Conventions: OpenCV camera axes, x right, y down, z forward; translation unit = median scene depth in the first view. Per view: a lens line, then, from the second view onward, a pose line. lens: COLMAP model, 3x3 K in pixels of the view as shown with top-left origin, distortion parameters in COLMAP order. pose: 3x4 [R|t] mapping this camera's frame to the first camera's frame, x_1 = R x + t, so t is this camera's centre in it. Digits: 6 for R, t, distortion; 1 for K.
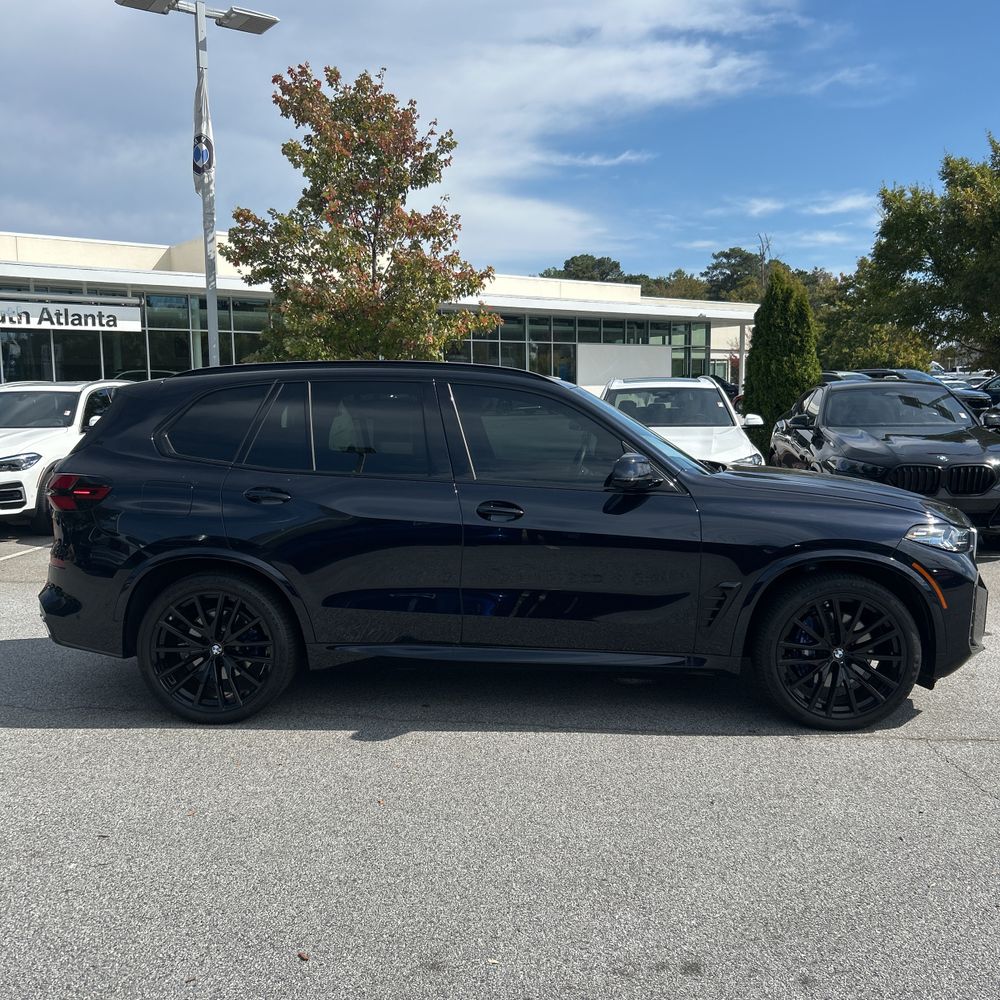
lens RADIAL K [[999.7, 0, 499.6], [0, 999.7, 500.0], [0, 0, 1]] dist [0.019979, -0.018796]
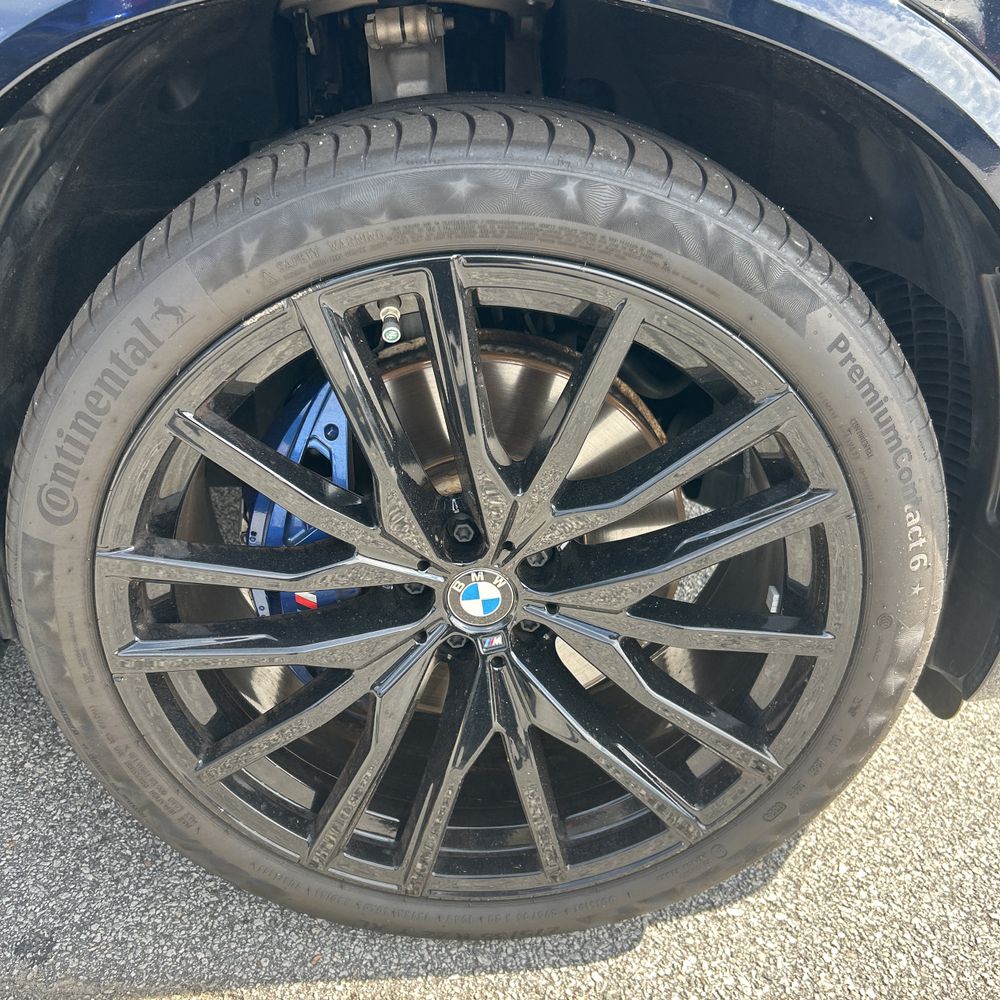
lens RADIAL K [[999.7, 0, 499.6], [0, 999.7, 500.0], [0, 0, 1]] dist [0.019979, -0.018796]
pose [[0.995882, 0.004330, 0.090551, 0.090495], [-0.037271, 0.930092, 0.365431, 0.020007], [-0.082639, -0.367301, 0.926424, 0.233807]]
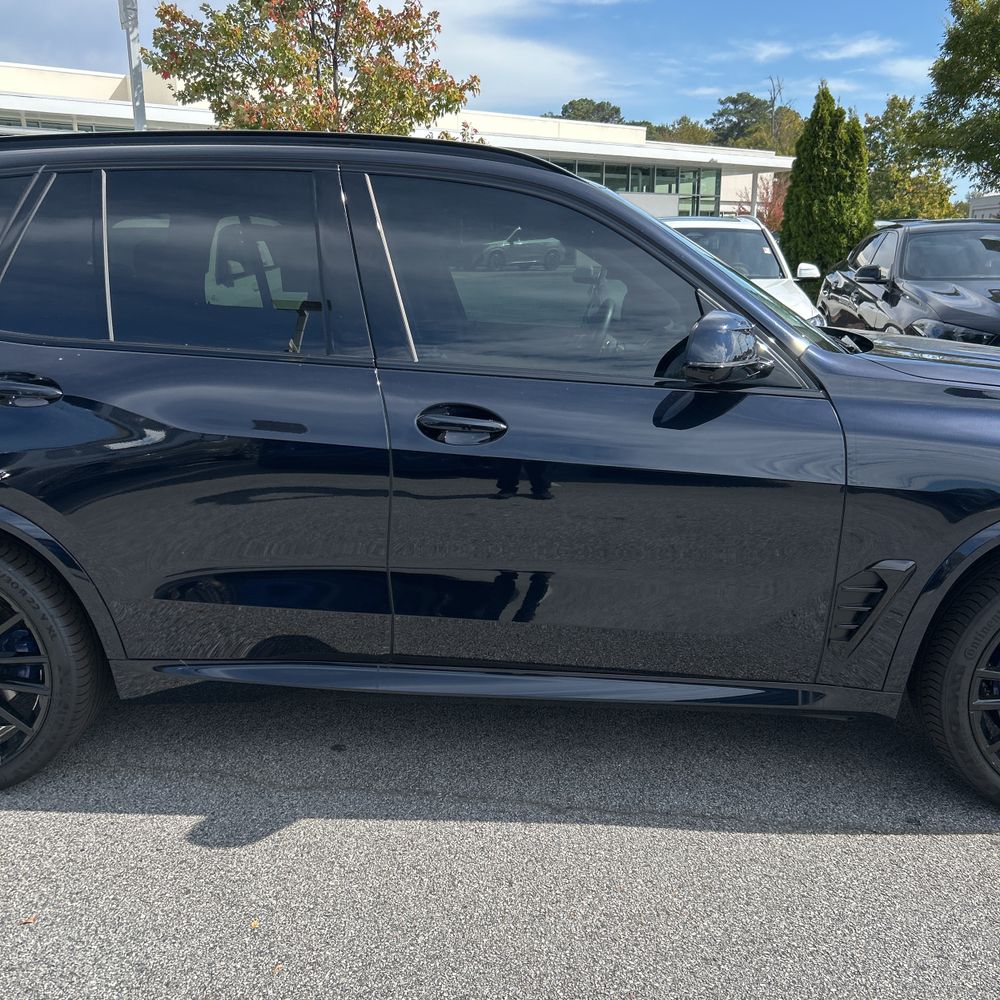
lens RADIAL K [[1007.5, 0, 503.8], [0, 1007.5, 514.2], [0, 0, 1]] dist [0.010810, -0.013904]
pose [[0.999929, 0.003207, 0.011474, 0.004882], [-0.004885, 0.988781, 0.149290, -0.005685], [-0.010866, -0.149336, 0.988727, 0.131710]]
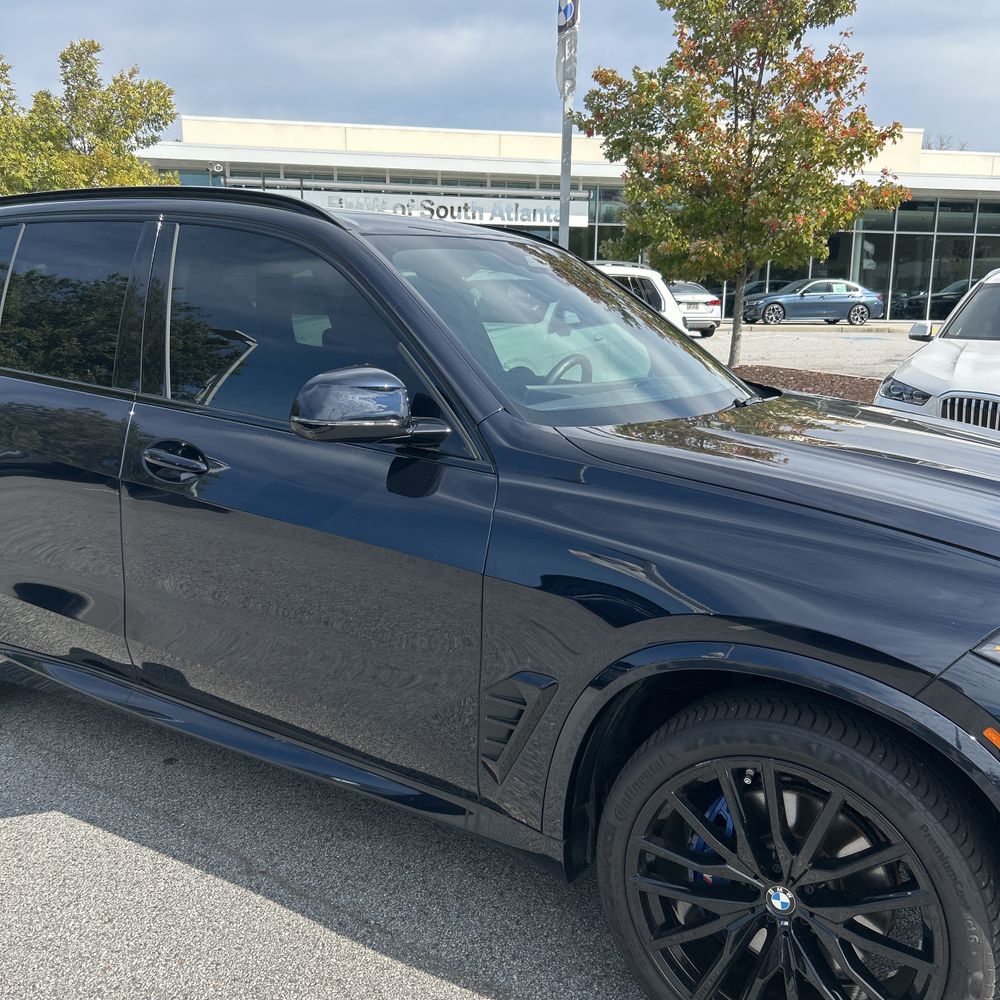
lens RADIAL K [[1015.3, 0, 506.8], [0, 1015.3, 502.9], [0, 0, 1]] dist [0.042980, -0.059318]
pose [[0.883491, 0.120846, -0.452592, 0.113145], [-0.079594, 0.990829, 0.109187, -0.011167], [0.461636, -0.060442, 0.885008, 0.165960]]
